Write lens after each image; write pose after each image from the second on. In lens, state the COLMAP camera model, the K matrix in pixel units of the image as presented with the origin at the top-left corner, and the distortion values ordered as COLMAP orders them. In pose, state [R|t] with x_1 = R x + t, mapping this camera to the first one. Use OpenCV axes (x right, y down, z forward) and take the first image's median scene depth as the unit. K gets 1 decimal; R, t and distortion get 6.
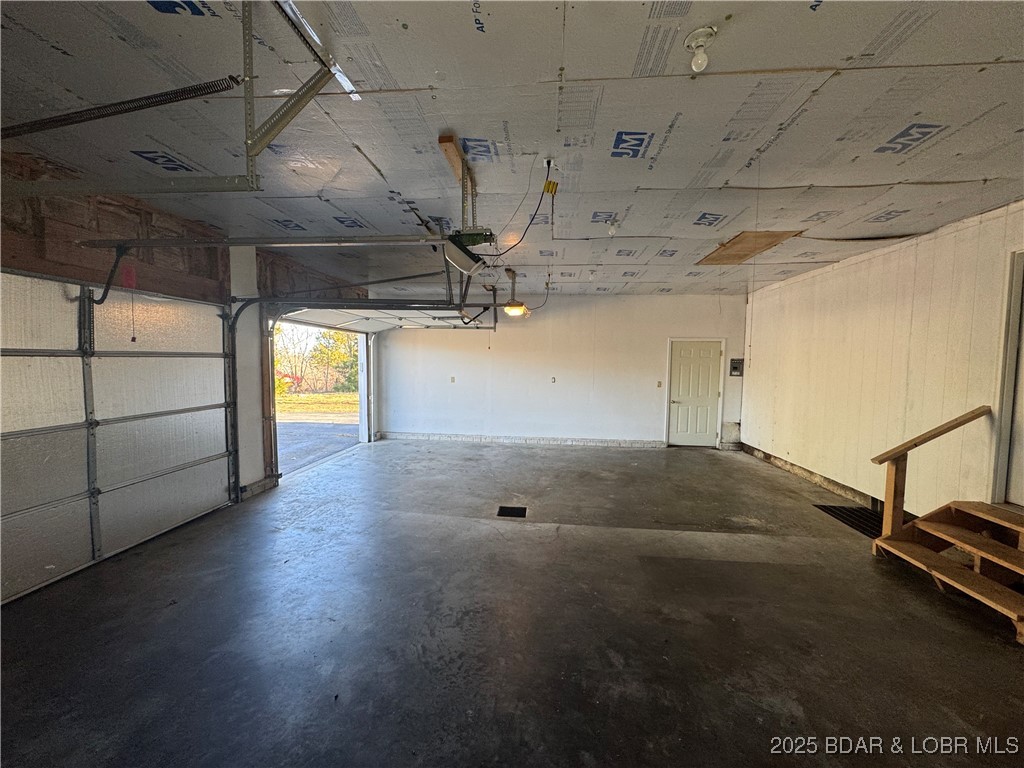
lens RADIAL K [[406.0, 0, 510.6], [0, 406.0, 385.5], [0, 0, 1]] dist [-0.007036, 0.000044]
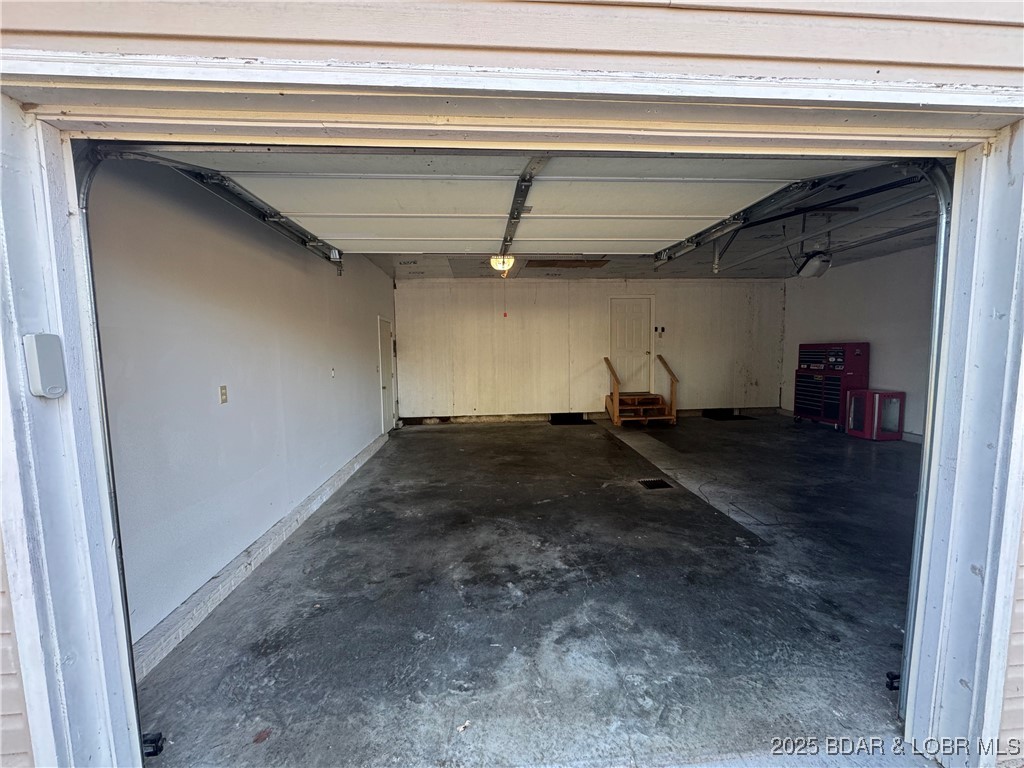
lens RADIAL K [[406.0, 0, 510.6], [0, 406.0, 385.5], [0, 0, 1]] dist [-0.007036, 0.000044]
pose [[-0.171918, -0.096432, 0.980380, -0.927673], [0.074467, 0.991078, 0.110542, -0.075513], [-0.982293, 0.092010, -0.163203, 1.530895]]
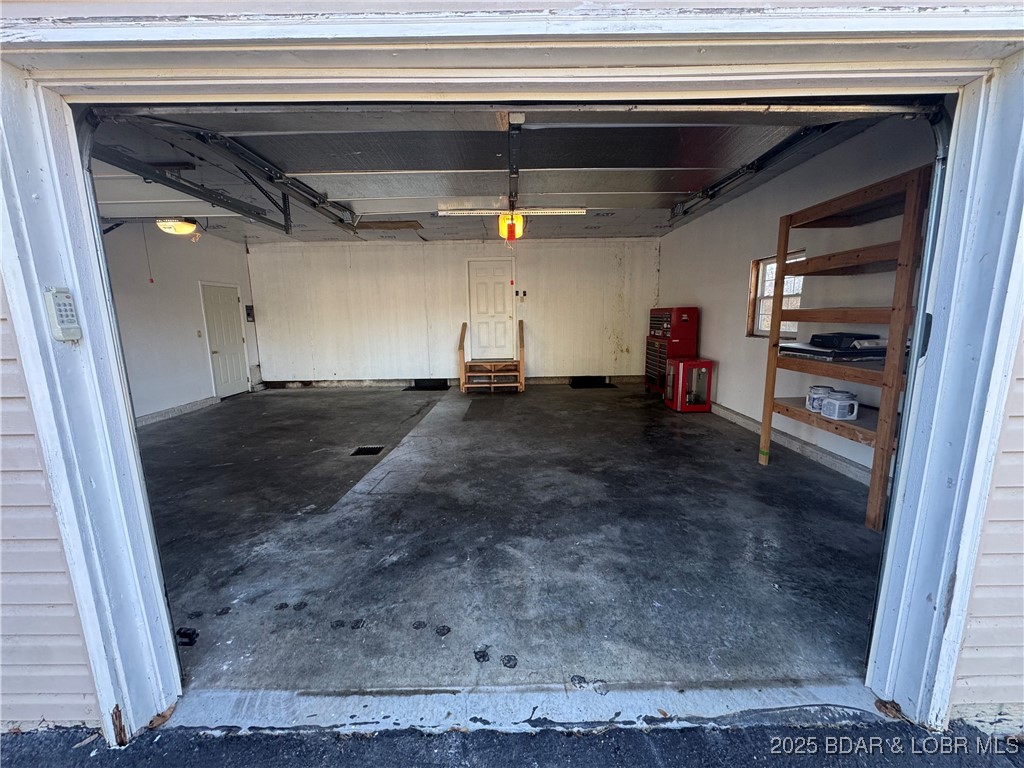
lens RADIAL K [[406.7, 0, 514.8], [0, 406.7, 384.9], [0, 0, 1]] dist [-0.006824, 0.000034]
pose [[-0.103611, -0.182408, 0.977748, -1.028179], [0.074364, 0.978867, 0.190497, -0.020353], [-0.991834, 0.092447, -0.087857, 0.721932]]
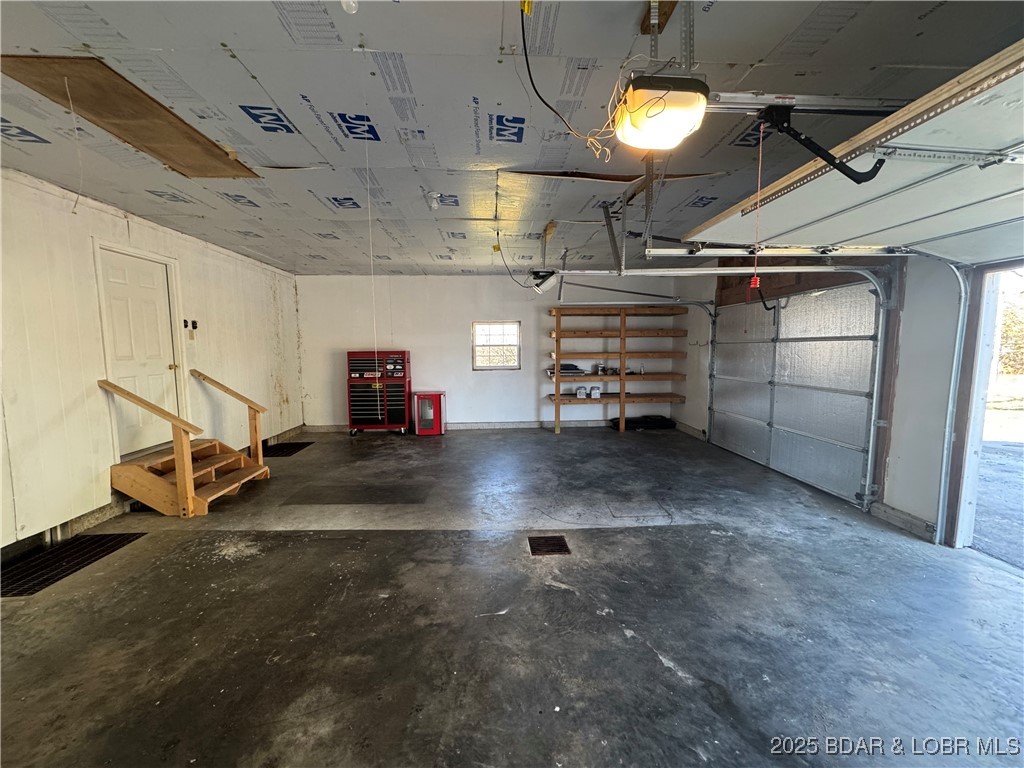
lens RADIAL K [[406.0, 0, 510.6], [0, 406.0, 385.5], [0, 0, 1]] dist [-0.007036, 0.000044]
pose [[-0.989208, 0.007314, -0.146337, 0.183019], [-0.015343, 0.988092, 0.153099, -0.091454], [0.145714, 0.153692, -0.977316, 1.704225]]
